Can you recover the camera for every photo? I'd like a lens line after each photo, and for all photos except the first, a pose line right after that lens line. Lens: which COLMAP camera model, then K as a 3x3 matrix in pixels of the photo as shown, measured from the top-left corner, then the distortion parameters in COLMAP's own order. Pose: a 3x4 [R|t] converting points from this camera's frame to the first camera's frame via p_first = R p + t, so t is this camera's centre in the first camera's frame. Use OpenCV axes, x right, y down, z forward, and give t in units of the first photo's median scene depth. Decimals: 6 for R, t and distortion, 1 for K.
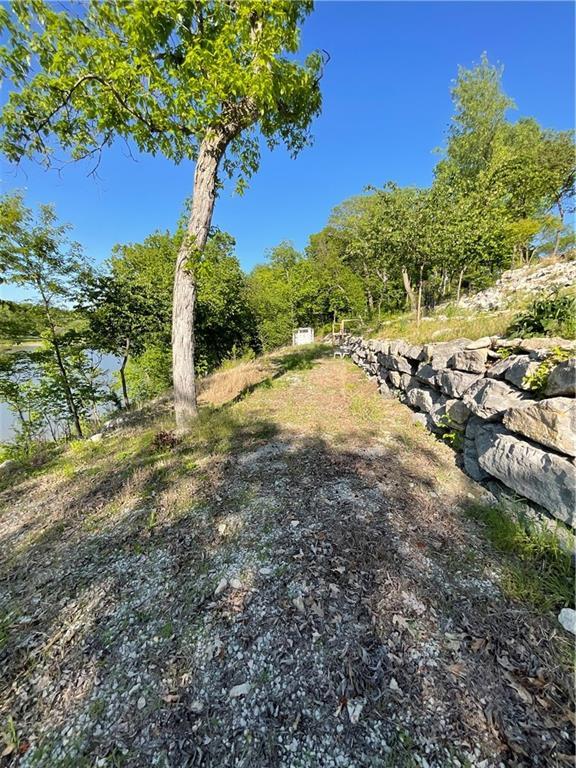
lens RADIAL K [[309.6, 0, 291.4], [0, 309.6, 383.4], [0, 0, 1]] dist [-0.000365, 0.000260]
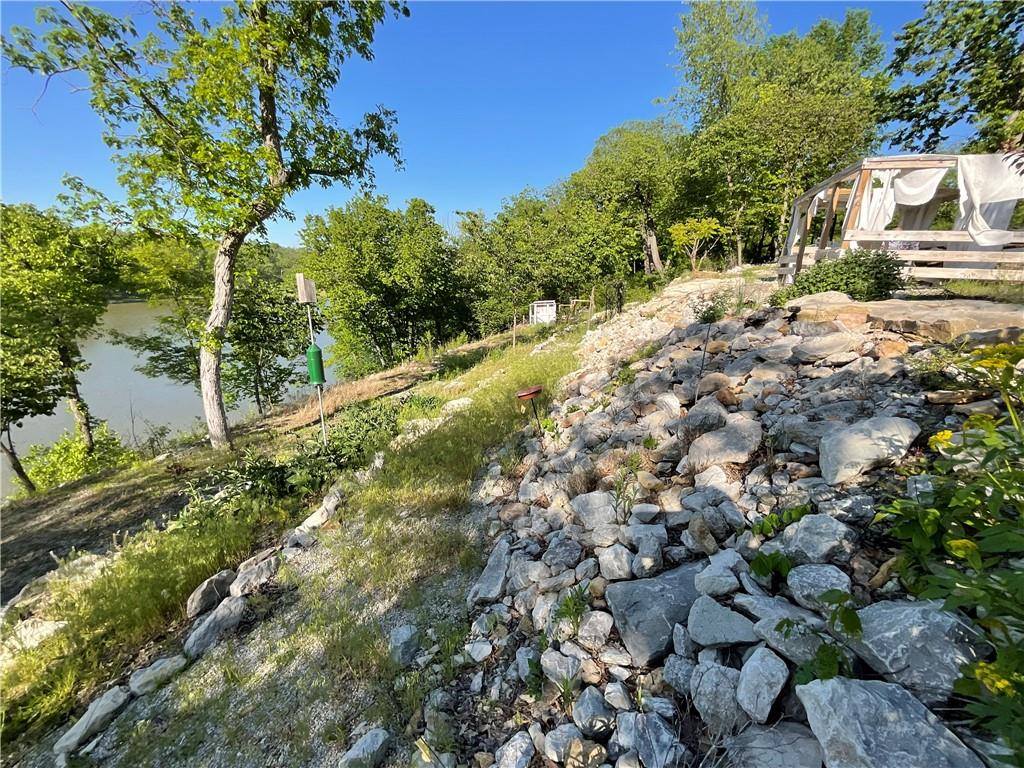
lens RADIAL K [[412.8, 0, 512.2], [0, 412.8, 384.1], [0, 0, 1]] dist [-0.000365, 0.000260]
pose [[0.980746, 0.066148, -0.183743, 1.337590], [-0.051151, 0.995050, 0.085198, -0.435217], [0.188470, -0.074159, 0.979275, -0.520899]]
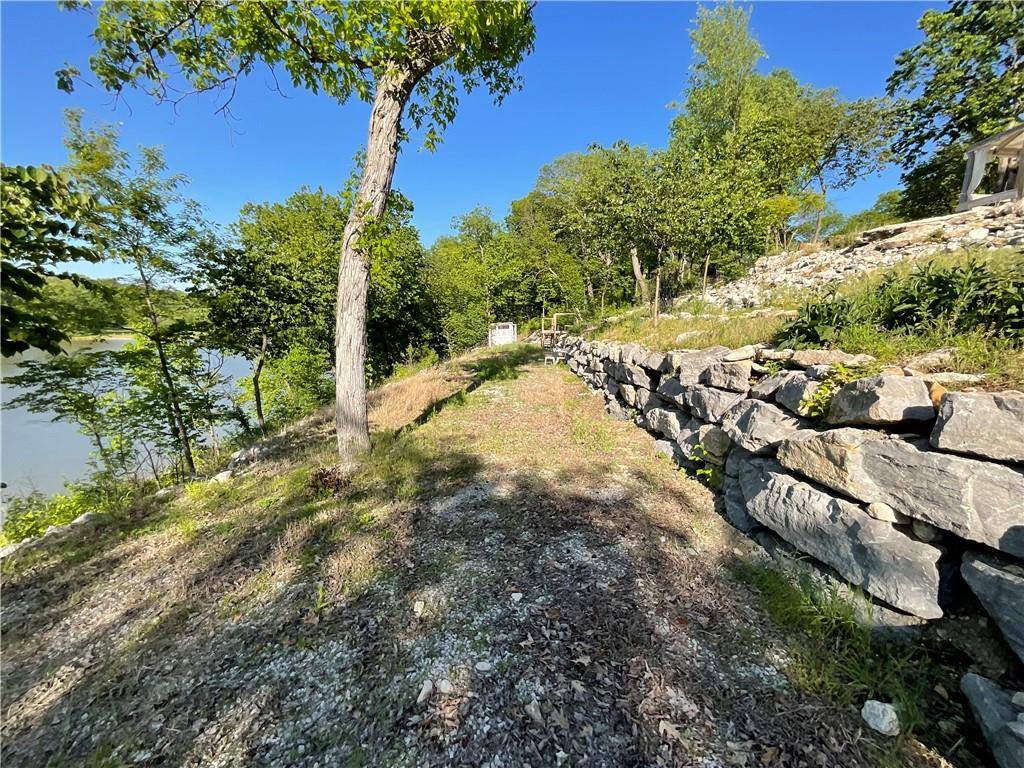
lens RADIAL K [[412.8, 0, 516.4], [0, 412.8, 383.8], [0, 0, 1]] dist [-0.000365, 0.000260]
pose [[0.997035, 0.007908, 0.076546, -0.034661], [-0.005711, 0.999567, -0.028873, -0.015999], [-0.076741, 0.028350, 0.996648, -0.002166]]
